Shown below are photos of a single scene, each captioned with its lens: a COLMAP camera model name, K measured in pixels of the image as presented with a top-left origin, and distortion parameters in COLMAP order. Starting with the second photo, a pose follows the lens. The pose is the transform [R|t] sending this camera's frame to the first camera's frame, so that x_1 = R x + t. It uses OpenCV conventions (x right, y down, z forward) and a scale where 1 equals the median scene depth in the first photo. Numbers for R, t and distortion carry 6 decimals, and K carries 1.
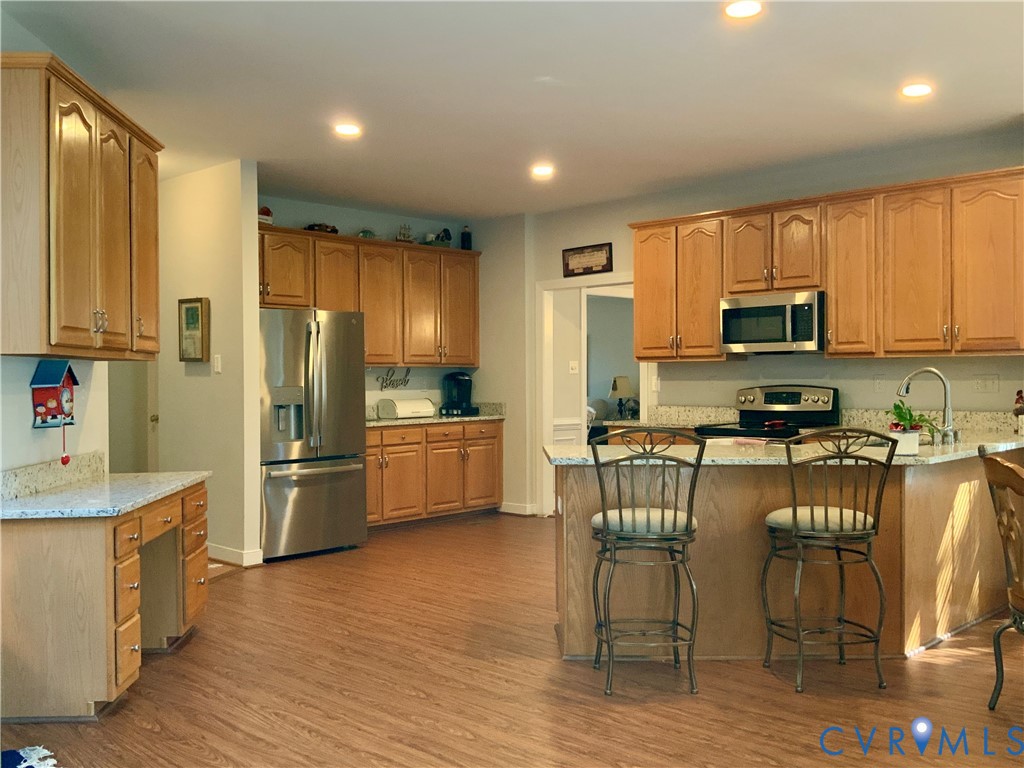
lens RADIAL K [[986.2, 0, 512.9], [0, 986.2, 383.8], [0, 0, 1]] dist [-0.000620, 0.000000]
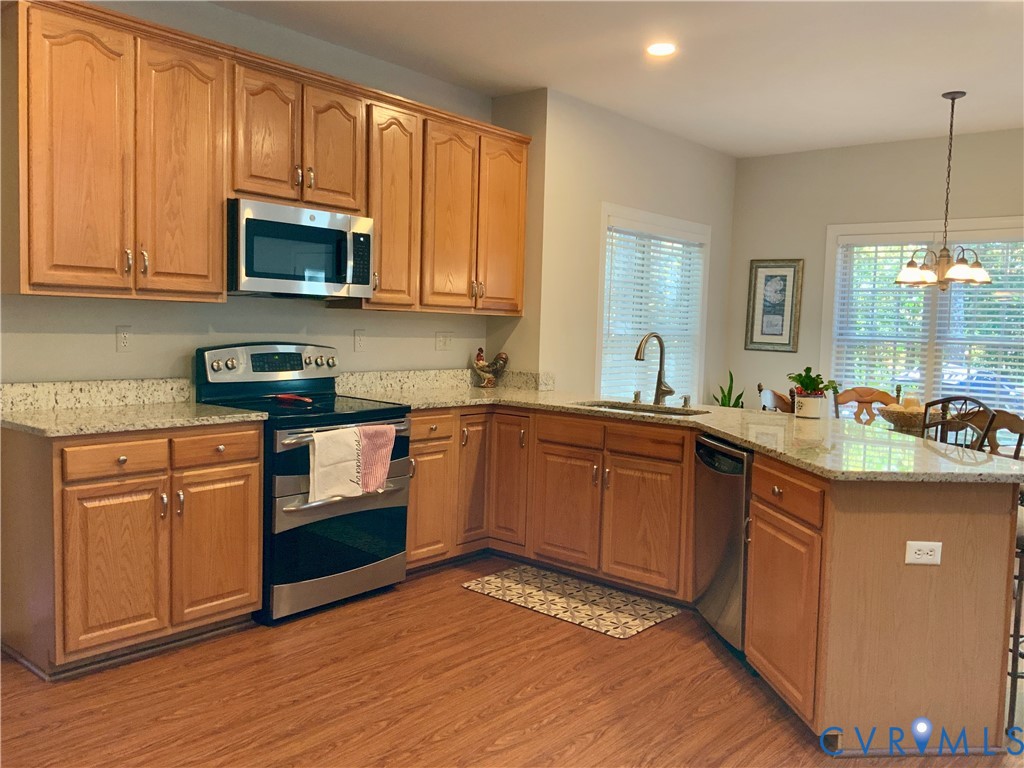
lens RADIAL K [[847.1, 0, 511.0], [0, 847.1, 385.6], [0, 0, 1]] dist [0.059307, -0.111617]
pose [[-0.096994, -0.069493, 0.992856, -0.326679], [-0.024789, 0.997419, 0.067391, -0.012711], [-0.994976, -0.018075, -0.098466, 0.888475]]
